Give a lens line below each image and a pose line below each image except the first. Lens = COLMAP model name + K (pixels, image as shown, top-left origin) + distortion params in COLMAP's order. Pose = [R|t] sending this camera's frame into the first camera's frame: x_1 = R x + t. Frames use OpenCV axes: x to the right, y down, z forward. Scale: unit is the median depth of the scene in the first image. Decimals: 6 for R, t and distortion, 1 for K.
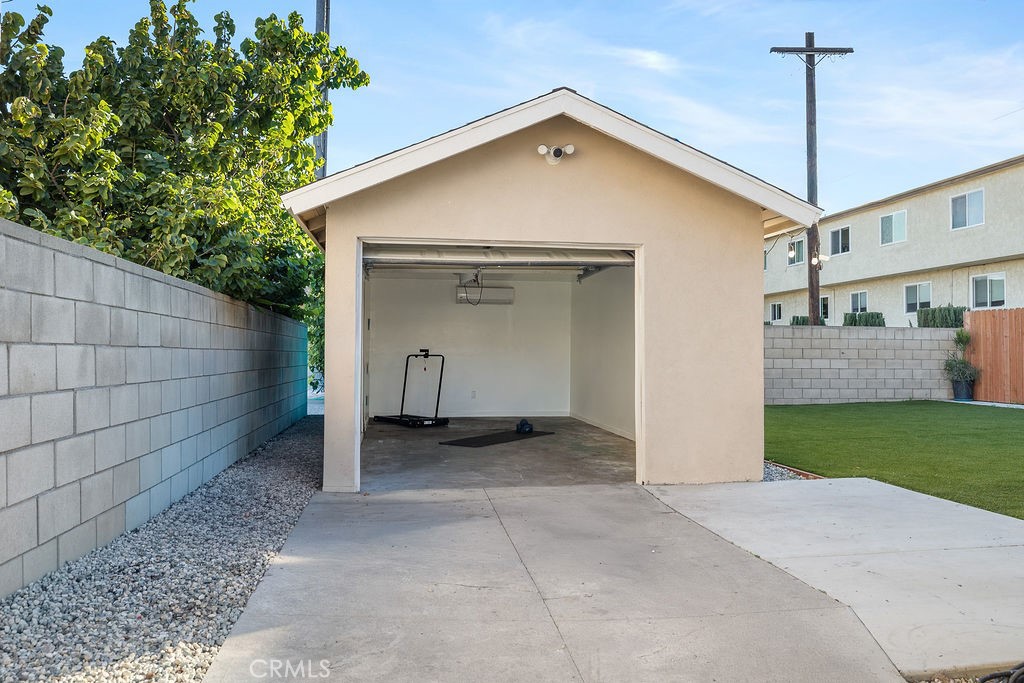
lens RADIAL K [[748.7, 0, 506.2], [0, 748.7, 331.3], [0, 0, 1]] dist [0.003495, 0.005363]
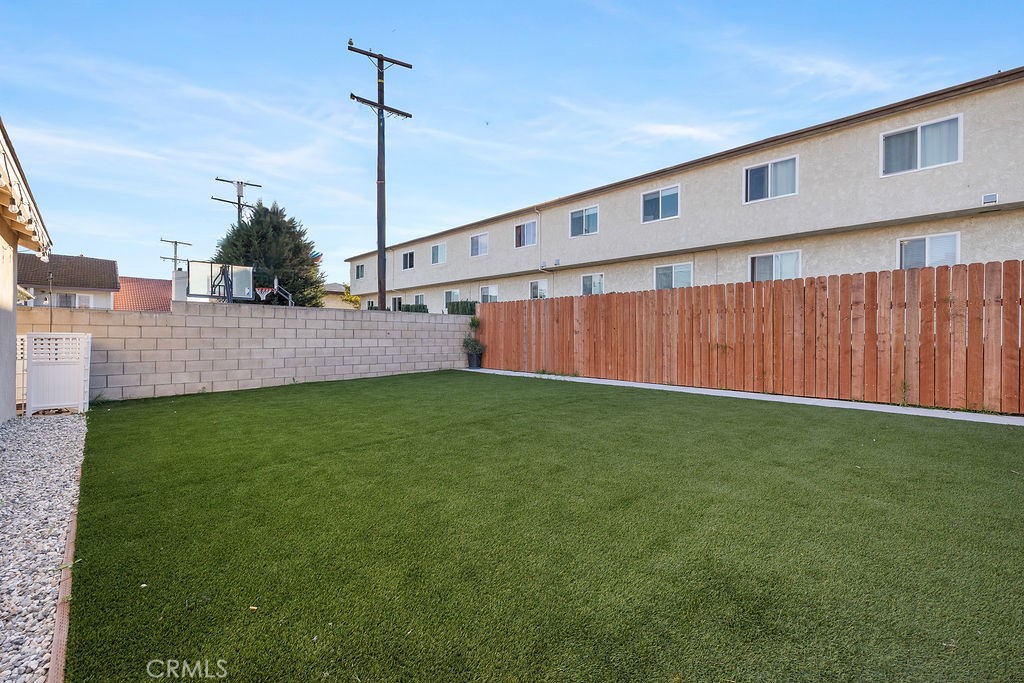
lens RADIAL K [[433.2, 0, 510.4], [0, 433.2, 336.9], [0, 0, 1]] dist [-0.001182, -0.000015]
pose [[0.810086, -0.002984, 0.586304, 0.178743], [-0.018895, 0.999335, 0.031192, 0.008078], [-0.586007, -0.036346, 0.809491, 0.291372]]
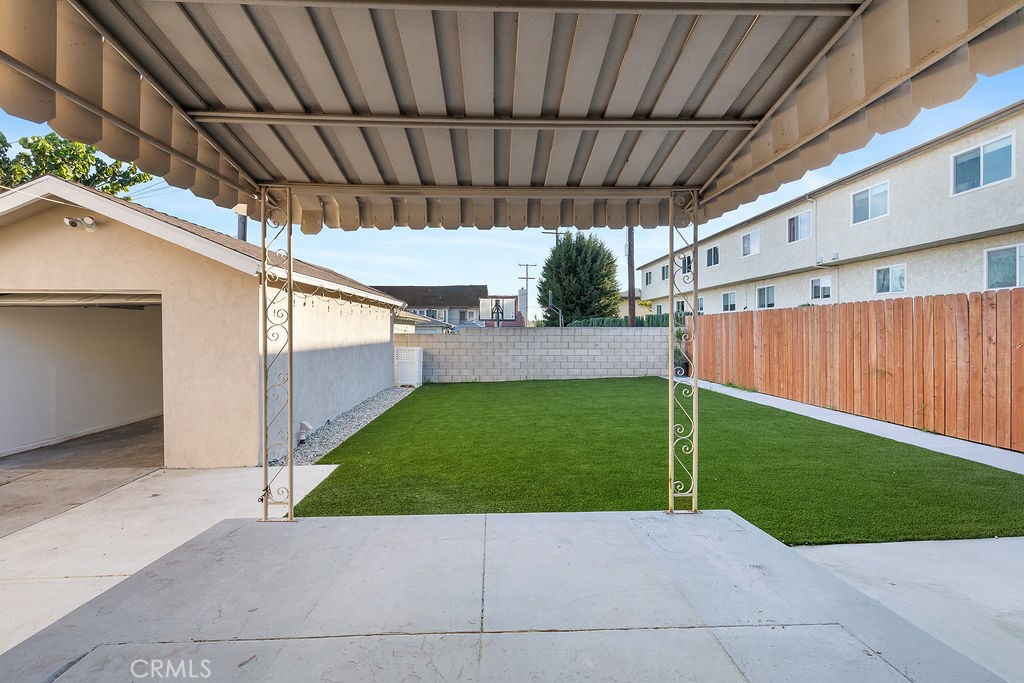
lens RADIAL K [[433.2, 0, 505.4], [0, 433.2, 333.2], [0, 0, 1]] dist [-0.001182, -0.000015]
pose [[0.993542, -0.005946, -0.113313, 0.321697], [0.009695, 0.999423, 0.032558, -0.021137], [0.113054, -0.033446, 0.993026, 0.109830]]
